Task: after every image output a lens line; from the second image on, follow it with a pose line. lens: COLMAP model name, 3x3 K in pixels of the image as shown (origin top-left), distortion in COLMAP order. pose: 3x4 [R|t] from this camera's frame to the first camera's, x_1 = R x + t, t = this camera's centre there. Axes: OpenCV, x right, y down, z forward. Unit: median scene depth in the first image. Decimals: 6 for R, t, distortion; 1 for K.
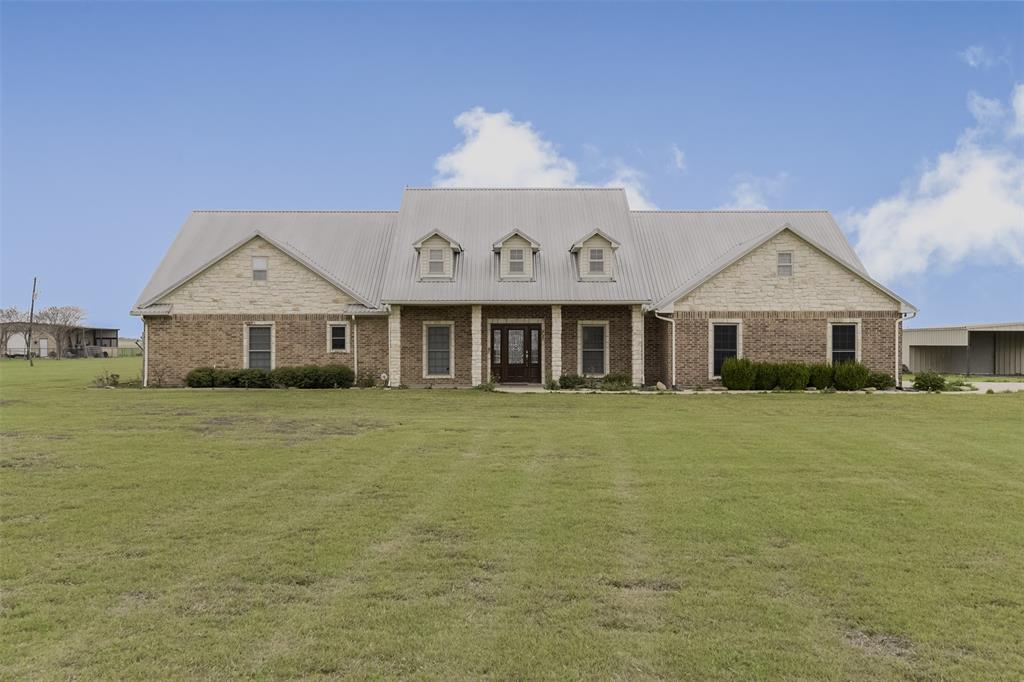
lens RADIAL K [[986.7, 0, 512.7], [0, 986.7, 341.9], [0, 0, 1]] dist [0.049581, 0.000000]
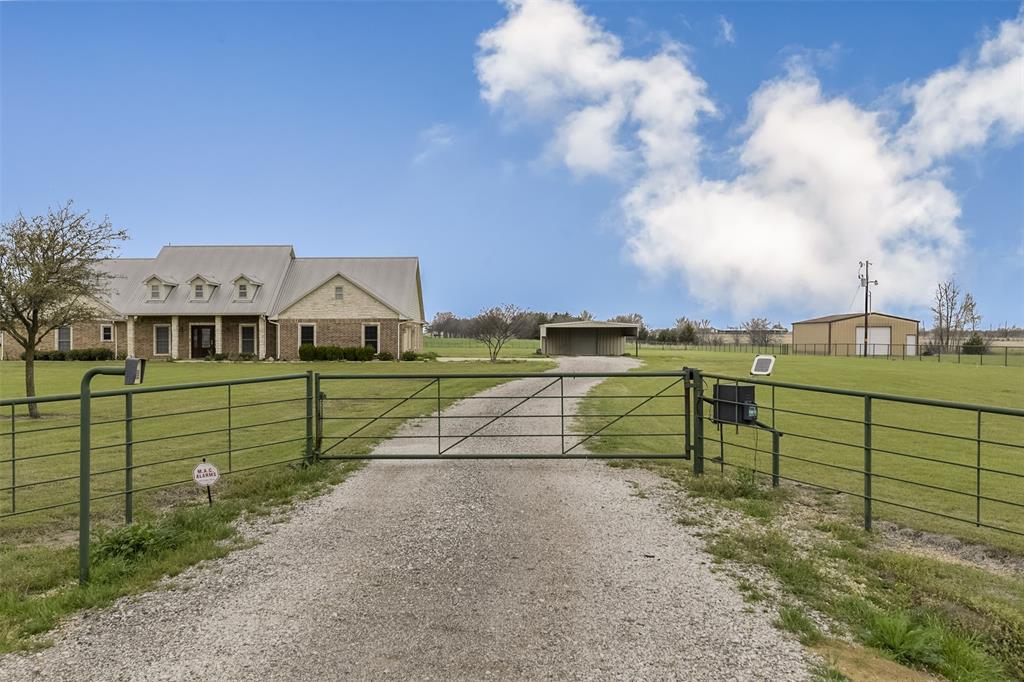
lens RADIAL K [[931.8, 0, 511.2], [0, 931.8, 341.8], [0, 0, 1]] dist [-0.009441, -0.002043]
pose [[0.999990, -0.002086, -0.004070, 0.602597], [0.002125, 0.999952, 0.009535, -0.003591], [0.004050, -0.009543, 0.999946, -0.743726]]
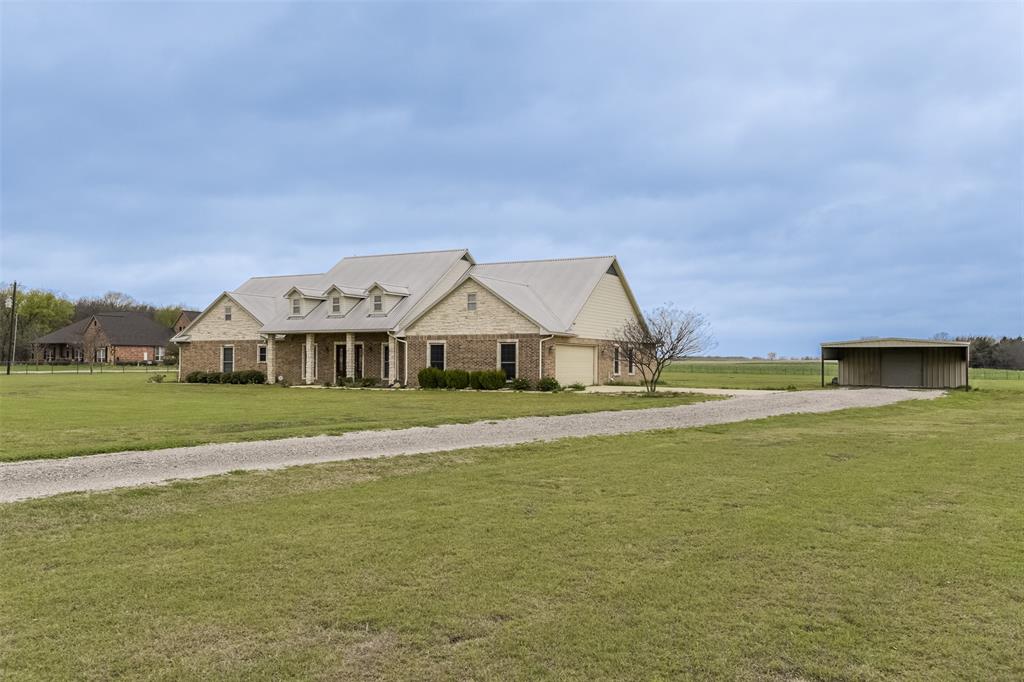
lens RADIAL K [[857.6, 0, 510.4], [0, 857.6, 341.1], [0, 0, 1]] dist [0.009629, 0.002324]
pose [[0.879116, -0.010047, -0.476501, 0.915180], [-0.000542, 0.999756, -0.022079, 0.005897], [0.476607, 0.019668, 0.878896, -0.068132]]
